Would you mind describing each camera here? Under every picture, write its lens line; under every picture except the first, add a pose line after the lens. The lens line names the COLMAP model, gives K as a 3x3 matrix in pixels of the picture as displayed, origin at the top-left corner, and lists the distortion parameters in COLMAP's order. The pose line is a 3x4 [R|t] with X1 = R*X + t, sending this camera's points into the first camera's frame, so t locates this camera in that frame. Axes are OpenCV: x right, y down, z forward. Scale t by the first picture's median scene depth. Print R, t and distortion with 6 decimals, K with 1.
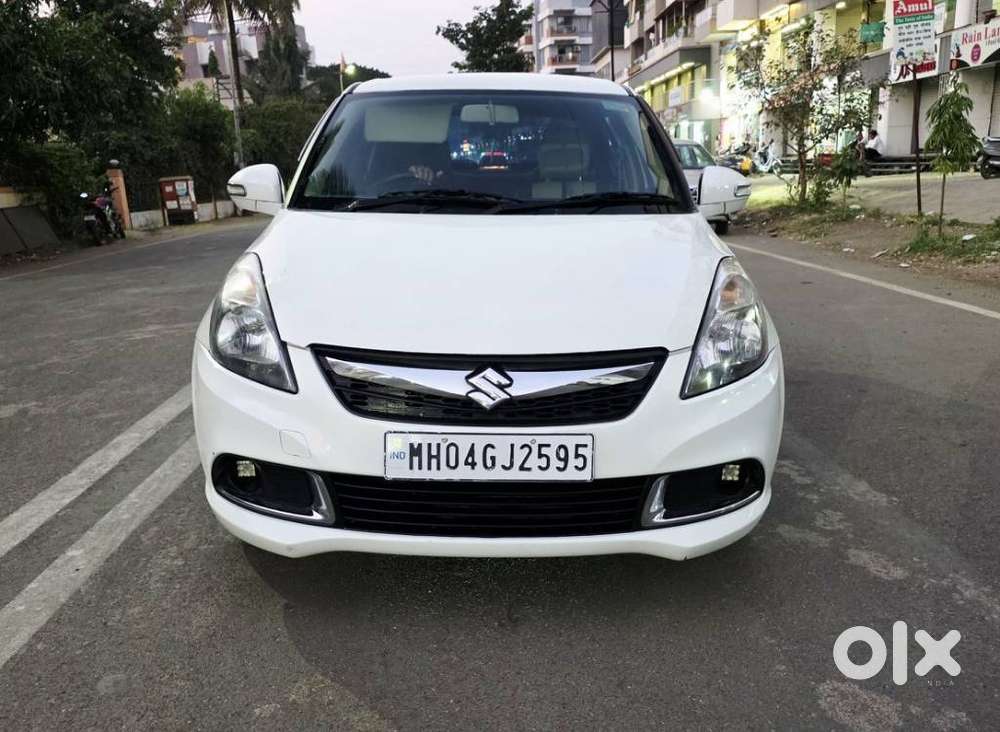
lens RADIAL K [[891.8, 0, 500.0], [0, 891.8, 369.1], [0, 0, 1]] dist [0.071438, 0.012342]
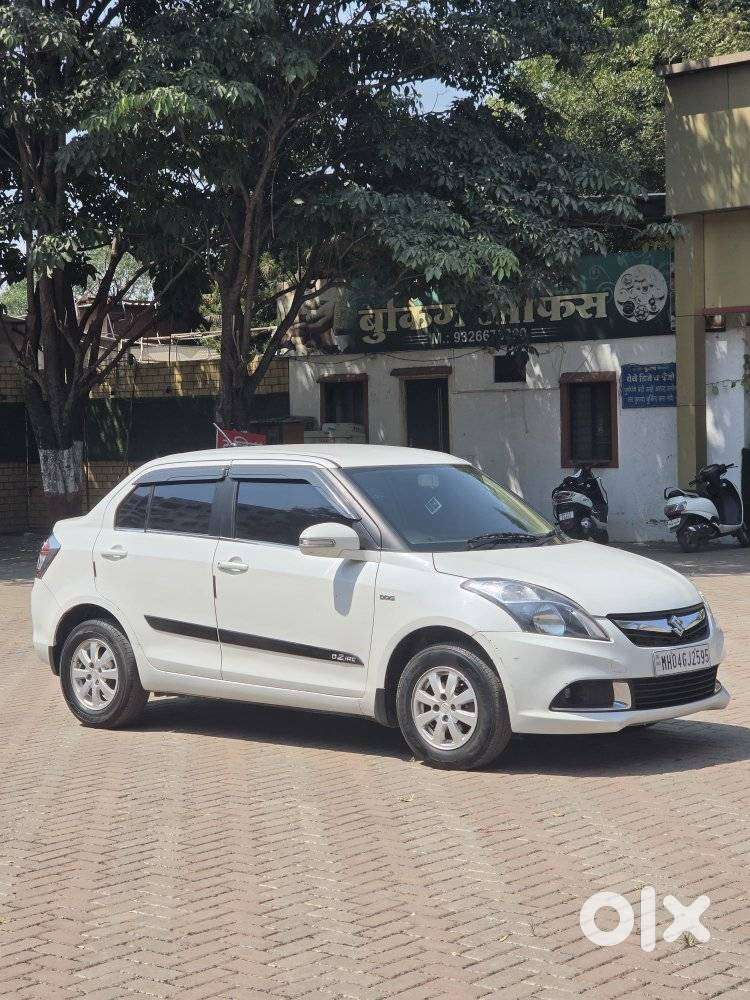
lens RADIAL K [[1954.9, 0, 374.6], [0, 1954.9, 500.4], [0, 0, 1]] dist [0.049010, 0.000000]
pose [[0.667078, -0.052043, 0.743168, -3.657661], [0.198473, 0.973920, -0.109950, 0.095288], [-0.718064, 0.220844, 0.660009, -1.443685]]
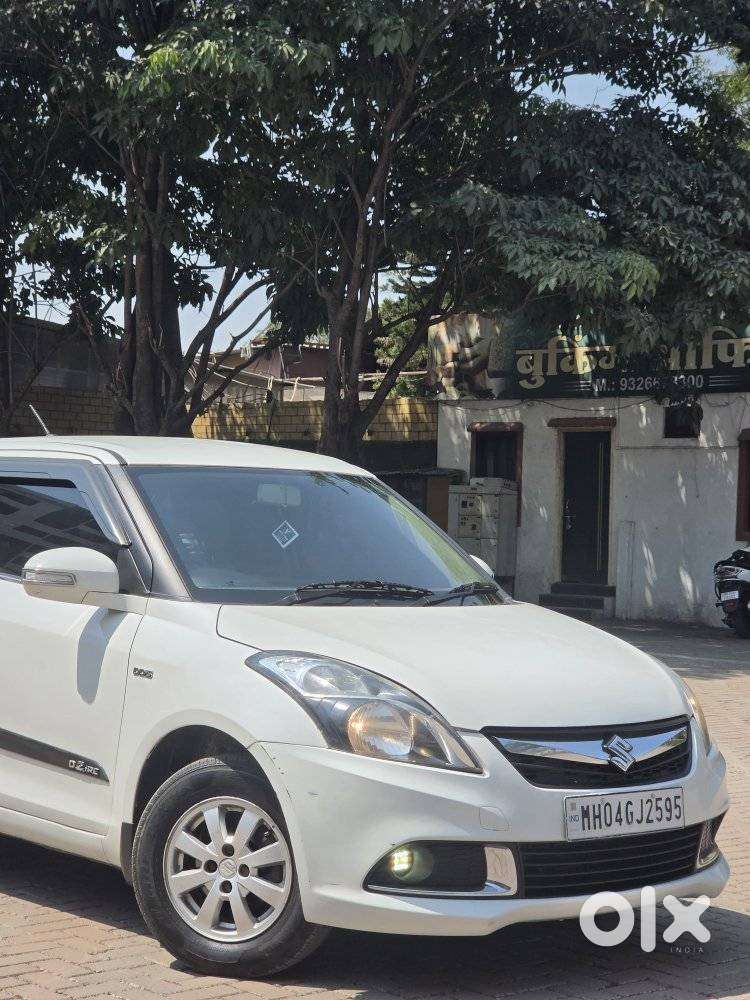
lens RADIAL K [[1954.9, 0, 366.1], [0, 1954.9, 499.3], [0, 0, 1]] dist [0.049010, 0.000000]
pose [[0.762767, 0.013446, 0.646534, -1.897030], [0.127088, 0.977170, -0.170259, 0.089508], [-0.634062, 0.212034, 0.743644, -0.745020]]
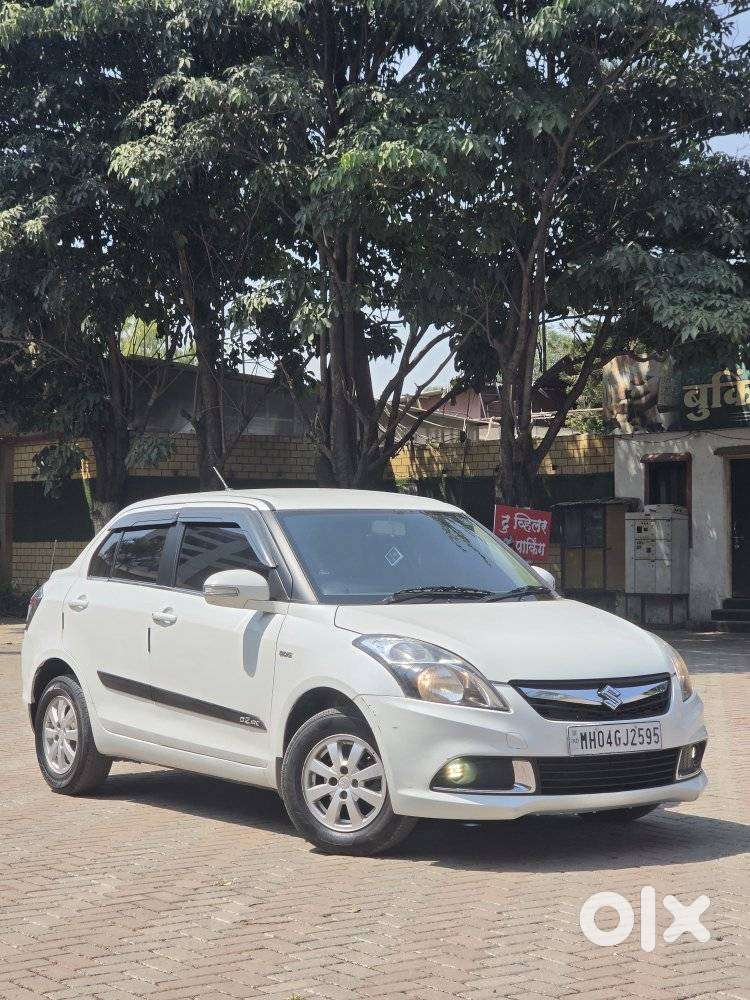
lens RADIAL K [[1954.9, 0, 408.6], [0, 1954.9, 529.1], [0, 0, 1]] dist [0.049010, 0.000000]
pose [[0.820561, -0.013822, 0.571392, -2.404438], [0.144570, 0.972218, -0.184095, 0.333426], [-0.552973, 0.233667, 0.799762, -1.793604]]
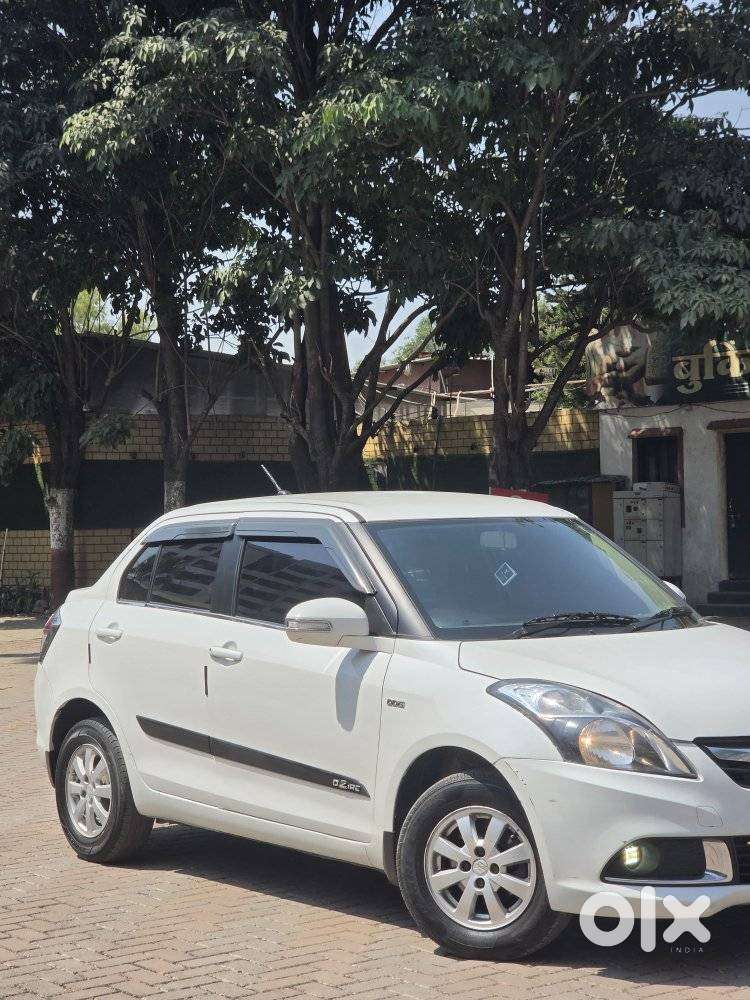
lens RADIAL K [[1954.9, 0, 398.6], [0, 1954.9, 505.9], [0, 0, 1]] dist [0.049010, 0.000000]
pose [[0.800612, -0.027905, 0.598532, -2.244007], [0.165881, 0.970194, -0.176655, 0.074467], [-0.575763, 0.240717, 0.781378, -1.021246]]
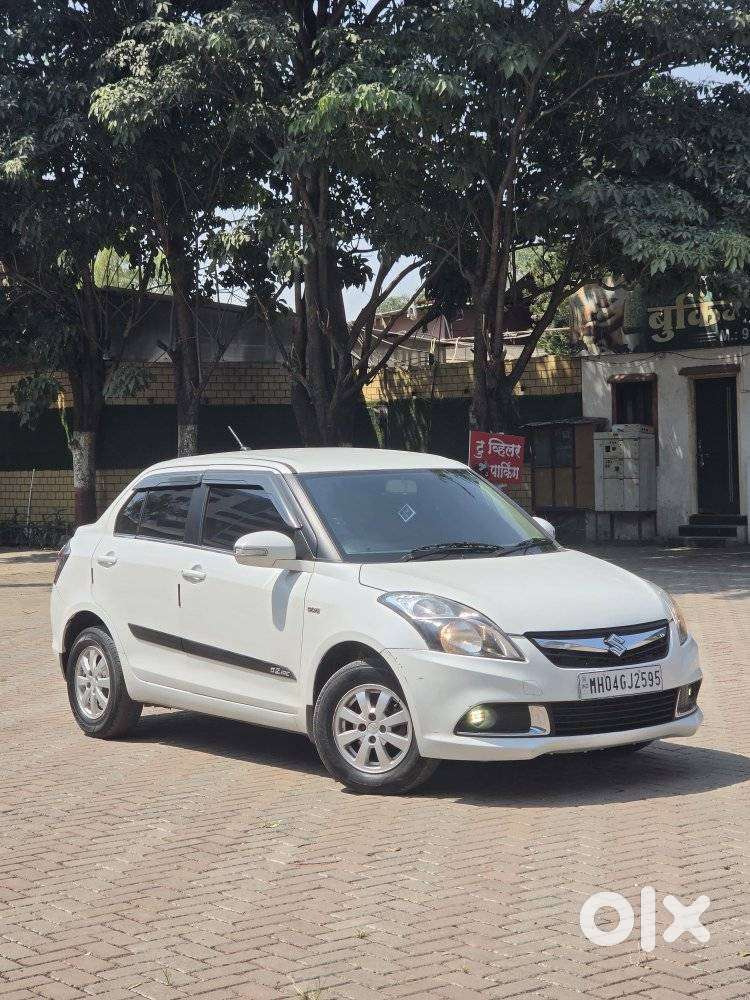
lens RADIAL K [[1954.9, 0, 424.7], [0, 1954.9, 498.7], [0, 0, 1]] dist [0.049010, 0.000000]
pose [[0.802078, -0.048585, 0.595240, -2.681847], [0.168714, 0.974521, -0.147796, 0.253948], [-0.572893, 0.218969, 0.789839, -1.996868]]
